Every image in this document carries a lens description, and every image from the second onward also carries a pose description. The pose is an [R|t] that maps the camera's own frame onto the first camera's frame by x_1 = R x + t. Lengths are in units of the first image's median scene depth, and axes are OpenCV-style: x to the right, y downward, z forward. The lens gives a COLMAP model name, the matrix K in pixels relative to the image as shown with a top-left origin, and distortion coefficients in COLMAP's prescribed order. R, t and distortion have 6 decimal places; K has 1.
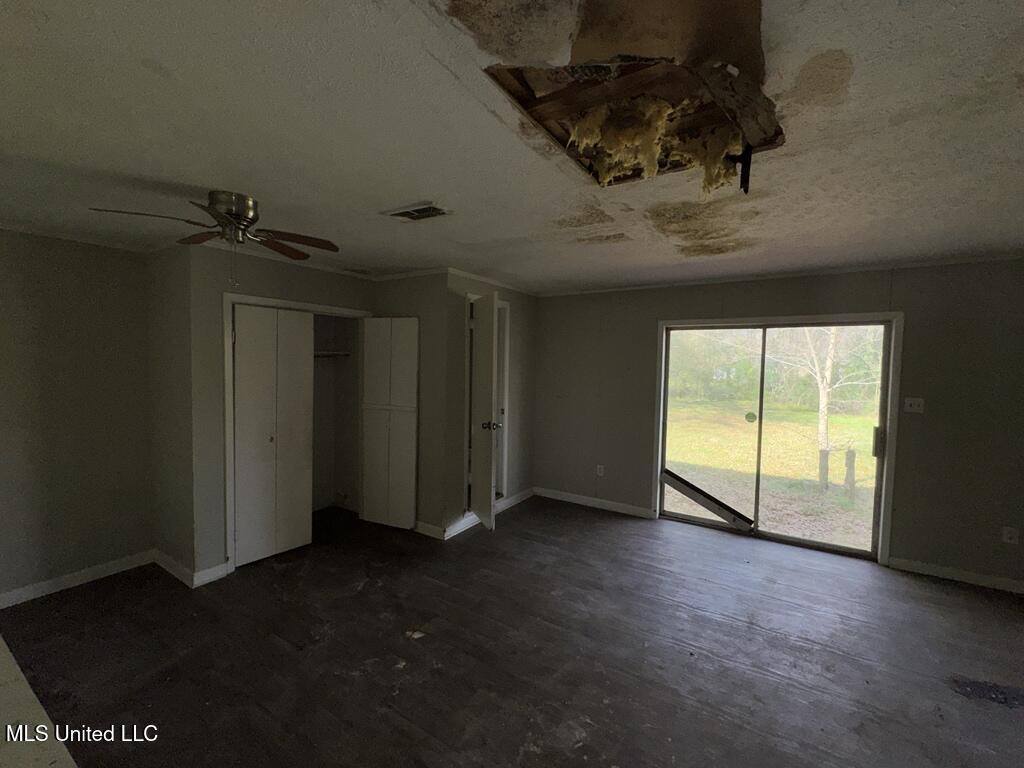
lens RADIAL K [[430.1, 0, 510.8], [0, 430.1, 381.5], [0, 0, 1]] dist [-0.001211, -0.000239]
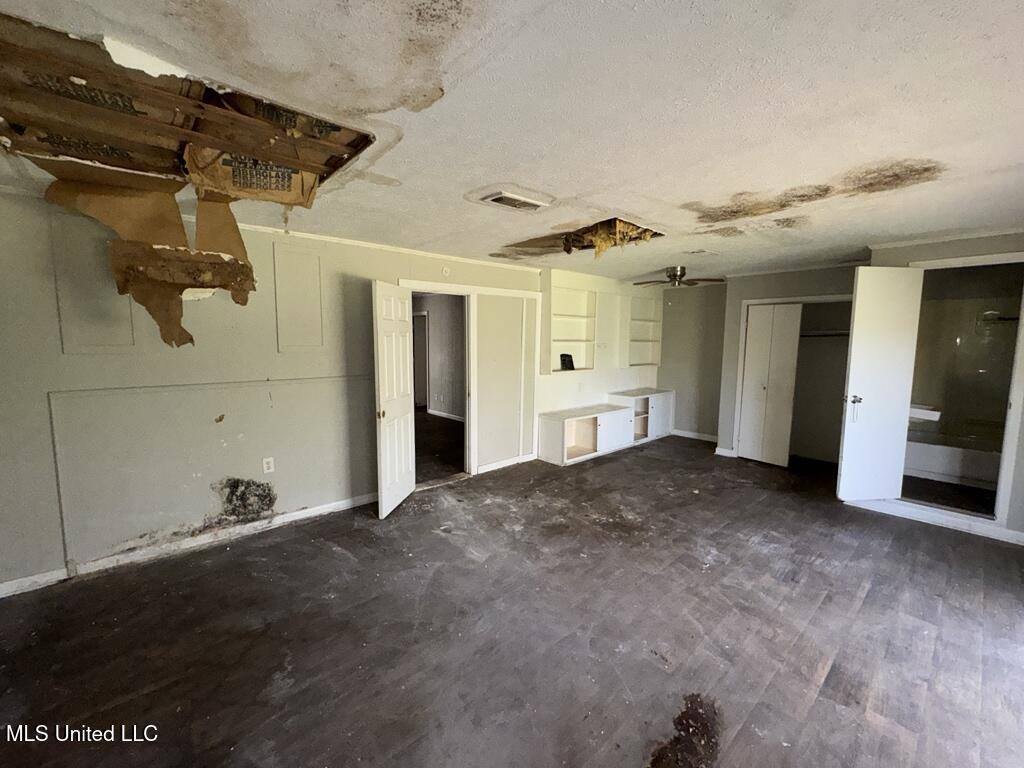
lens RADIAL K [[430.1, 0, 510.8], [0, 430.1, 381.5], [0, 0, 1]] dist [-0.001211, -0.000239]
pose [[-0.258919, 0.080386, -0.962548, 1.498337], [-0.053013, 0.993846, 0.097260, 0.006573], [0.964443, 0.076210, -0.253065, 0.619409]]
